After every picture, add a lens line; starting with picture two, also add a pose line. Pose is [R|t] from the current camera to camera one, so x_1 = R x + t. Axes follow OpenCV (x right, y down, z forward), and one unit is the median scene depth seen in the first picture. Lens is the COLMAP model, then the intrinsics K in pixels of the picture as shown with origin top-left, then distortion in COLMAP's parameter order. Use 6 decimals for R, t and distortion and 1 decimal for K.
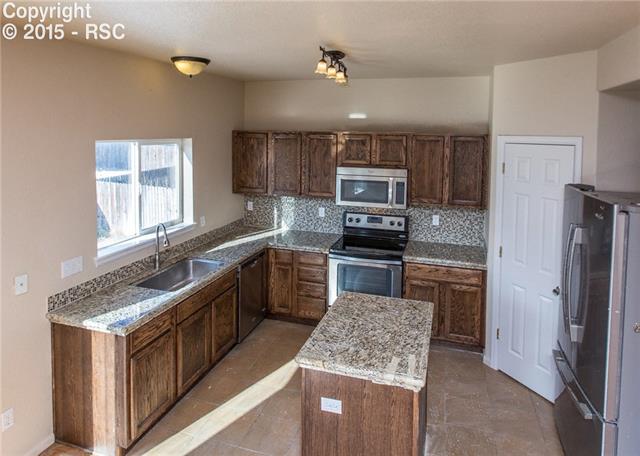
lens RADIAL K [[405.3, 0, 323.1], [0, 405.3, 150.6], [0, 0, 1]] dist [-0.001640, -0.000276]
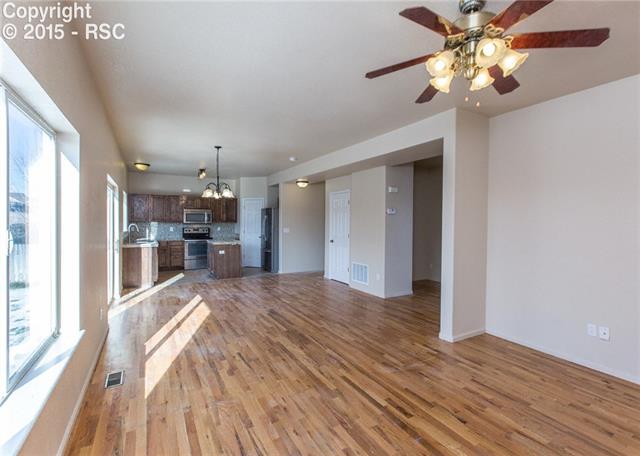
lens RADIAL K [[305.2, 0, 331.7], [0, 305.2, 227.4], [0, 0, 1]] dist [-0.000069, 0.000054]
pose [[0.658396, -0.019271, 0.752425, -0.829094], [0.035355, 0.999361, -0.005341, 0.205323], [-0.751841, 0.030119, 0.658656, -1.031725]]
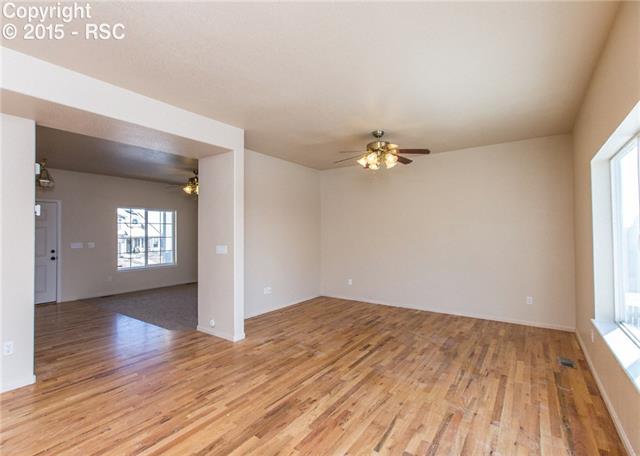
lens RADIAL K [[306.7, 0, 302.8], [0, 306.7, 226.4], [0, 0, 1]] dist [0.001667, 0.000011]
pose [[-0.944950, -0.000545, 0.327214, -0.475788], [0.010280, 0.999456, 0.031350, 0.161190], [-0.327053, 0.032988, -0.944430, 0.063938]]
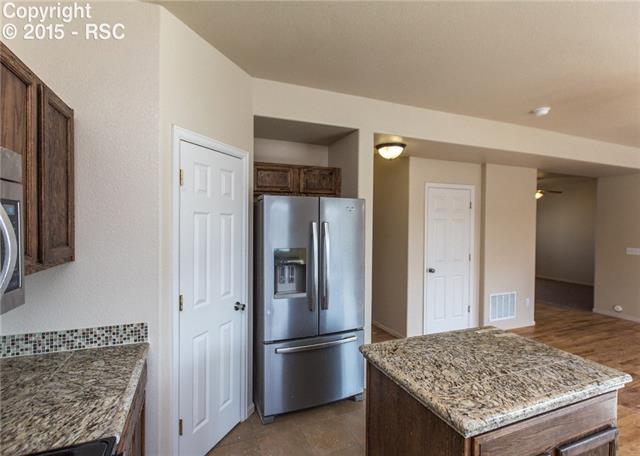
lens RADIAL K [[306.7, 0, 302.8], [0, 306.7, 226.4], [0, 0, 1]] dist [0.001667, 0.000011]
pose [[-0.626142, -0.028954, 0.779171, -0.066474], [0.021231, 0.998307, 0.054158, 0.082718], [-0.779420, 0.050453, -0.624467, 0.916570]]
